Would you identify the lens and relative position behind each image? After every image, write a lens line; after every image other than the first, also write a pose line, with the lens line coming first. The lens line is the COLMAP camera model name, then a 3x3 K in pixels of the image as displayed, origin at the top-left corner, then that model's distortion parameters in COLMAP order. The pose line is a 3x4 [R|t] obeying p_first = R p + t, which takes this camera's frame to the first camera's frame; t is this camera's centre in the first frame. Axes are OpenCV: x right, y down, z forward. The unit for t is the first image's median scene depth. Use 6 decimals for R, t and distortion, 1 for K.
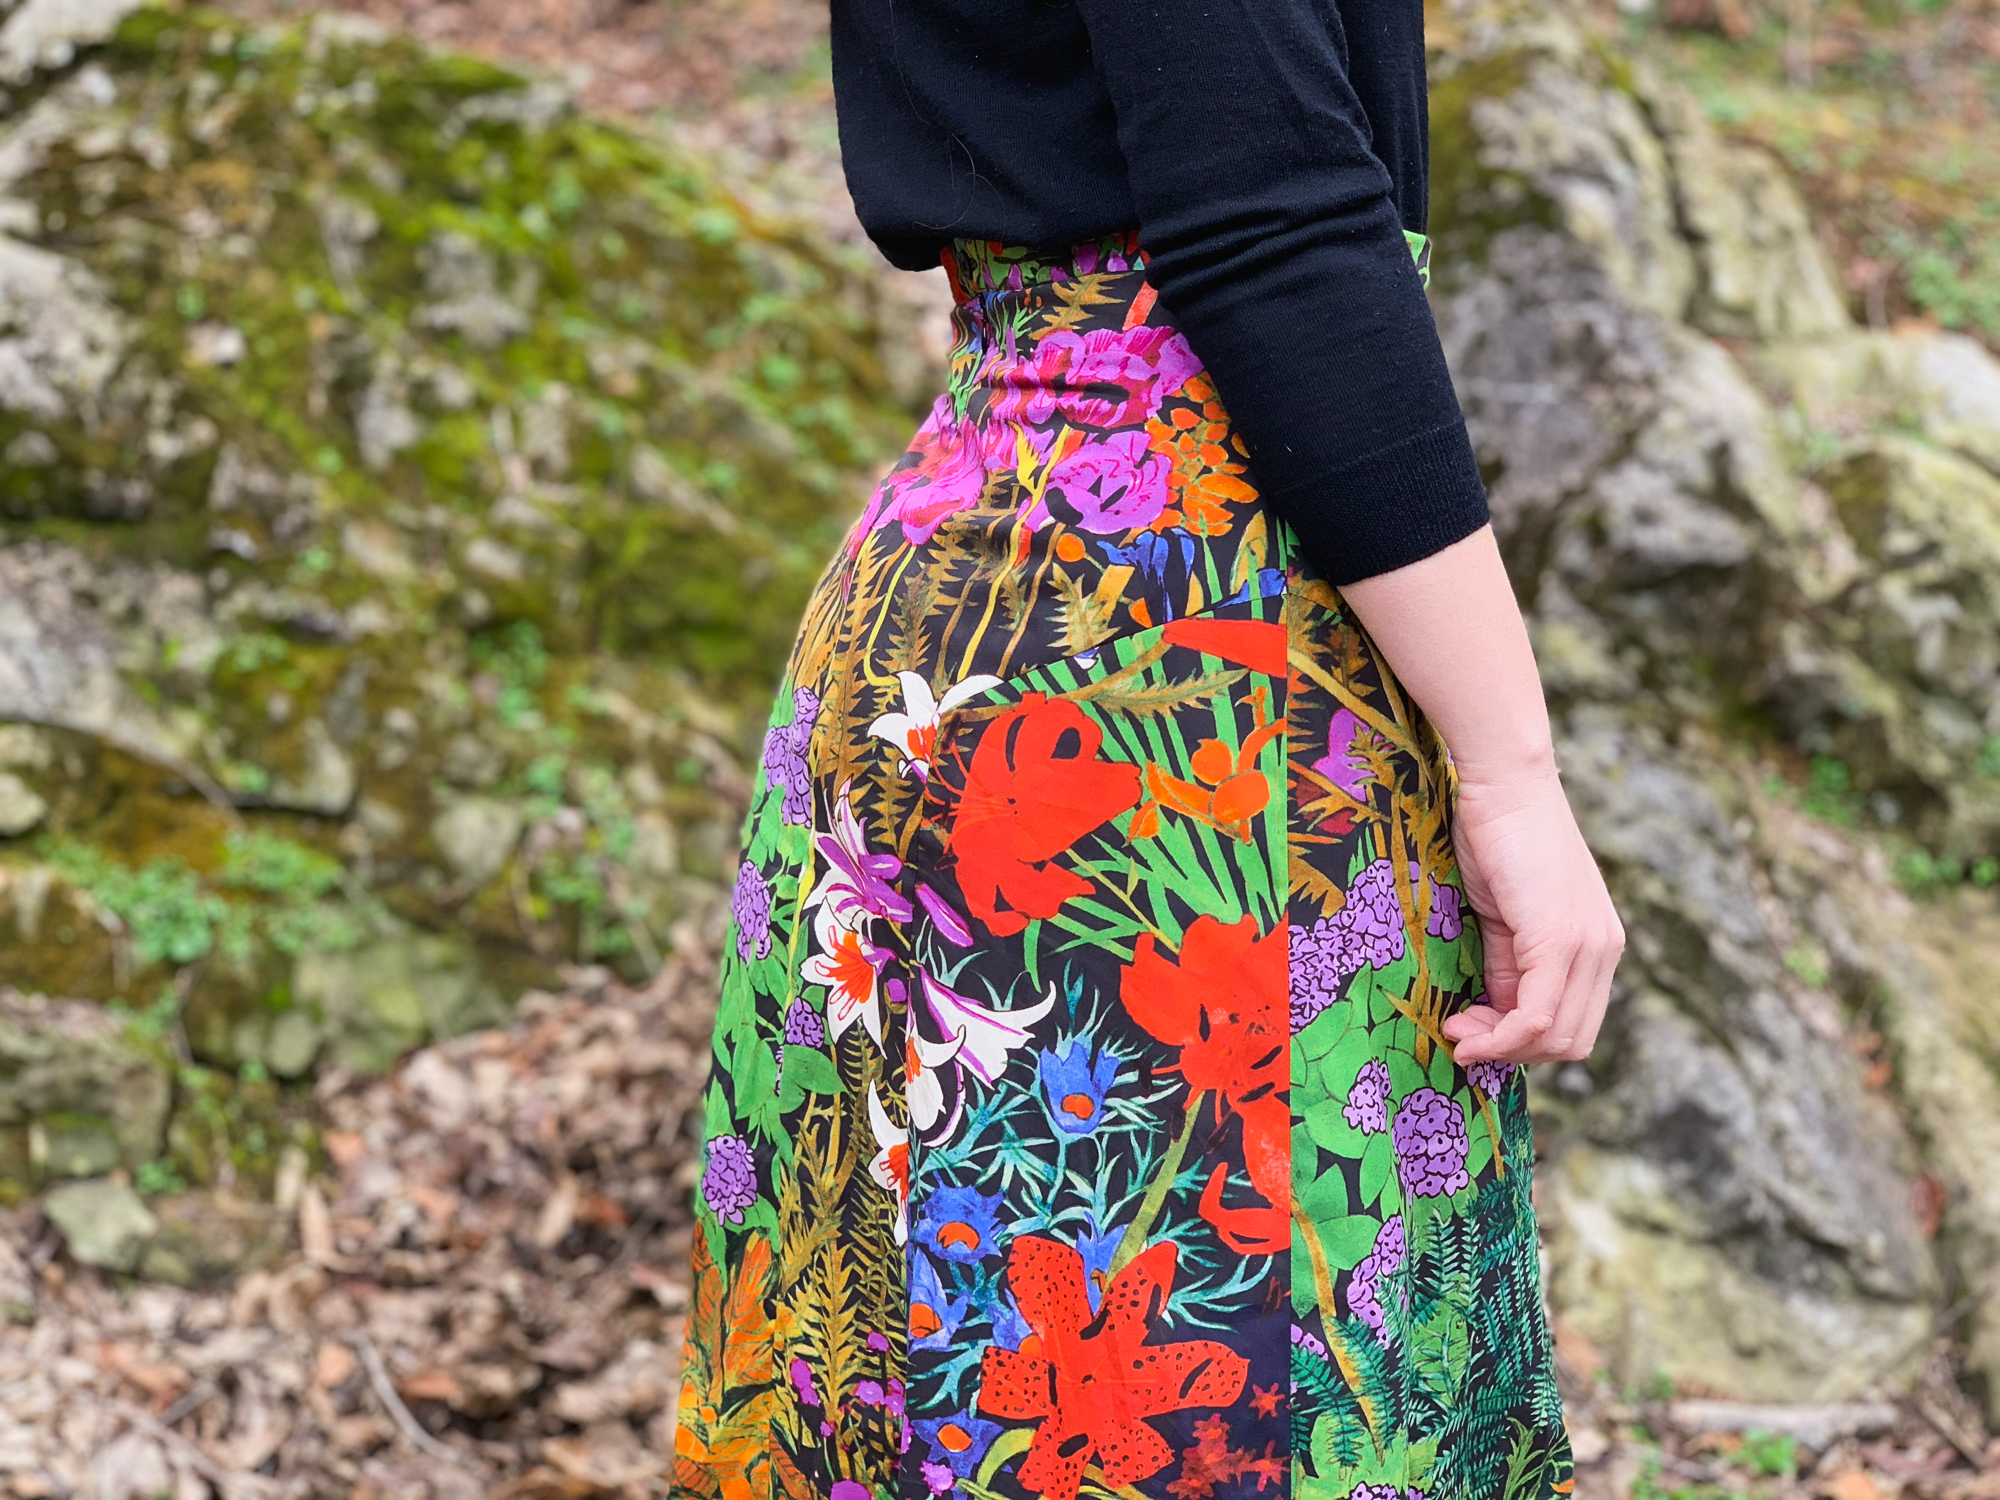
lens RADIAL K [[2884.0, 0, 1000.0], [0, 2884.0, 750.0], [0, 0, 1]] dist [0.003068, -0.126692]
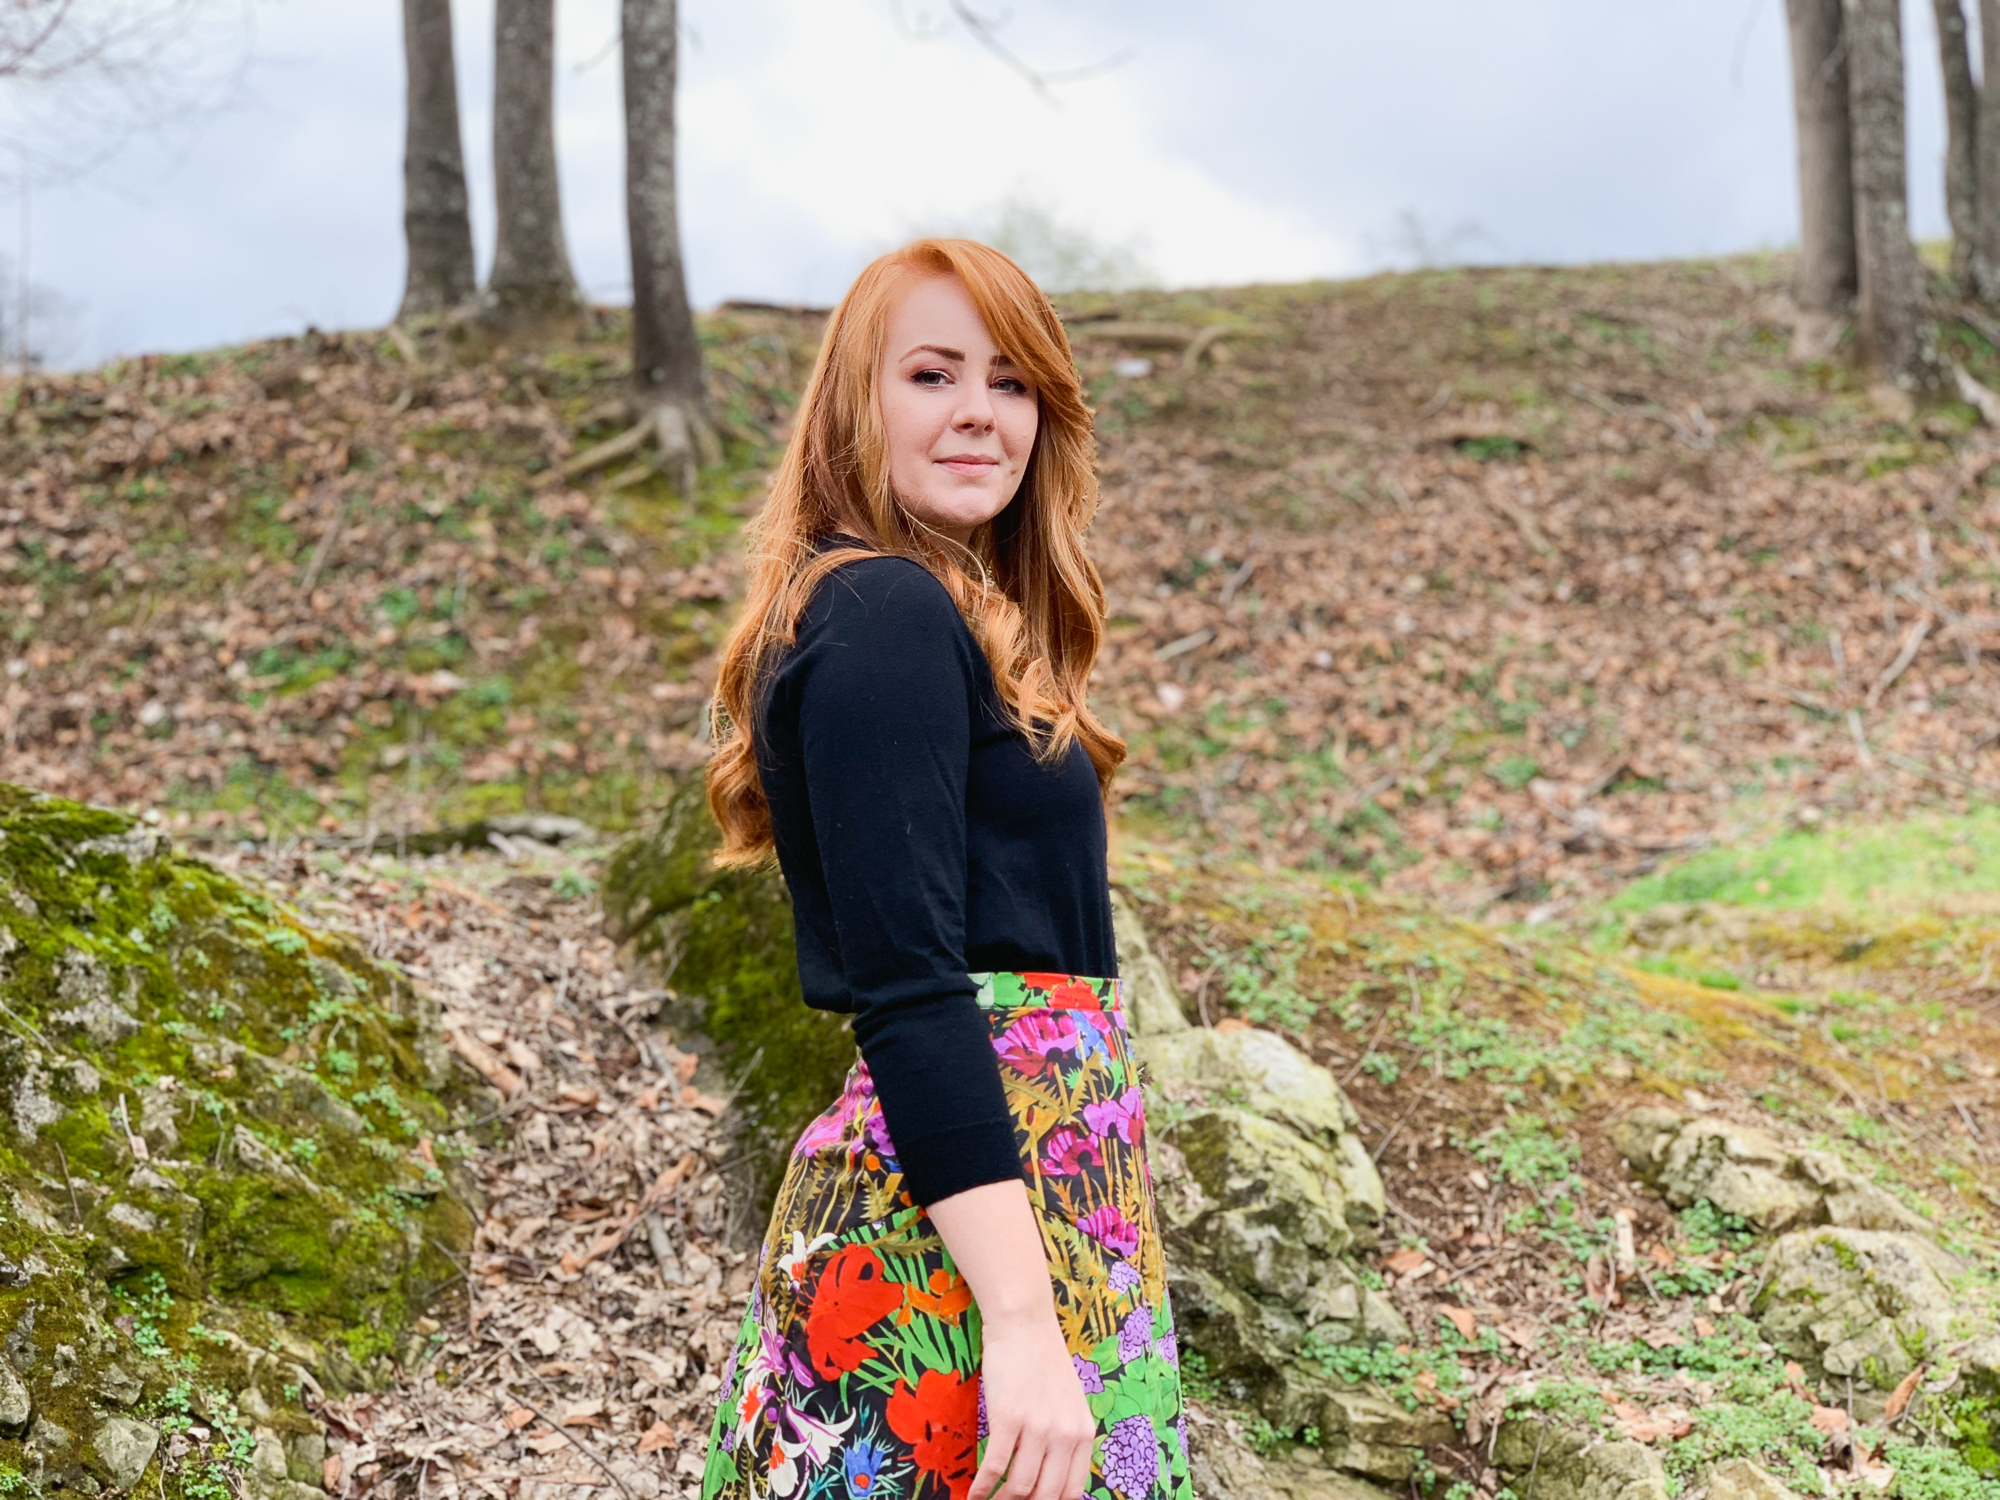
lens RADIAL K [[2884.0, 0, 1000.0], [0, 2884.0, 750.0], [0, 0, 1]] dist [0.003068, -0.126692]
pose [[0.971675, 0.019545, 0.235513, -0.113727], [0.035685, 0.973013, -0.227976, 0.032906], [-0.233613, 0.229923, 0.944754, -0.286916]]
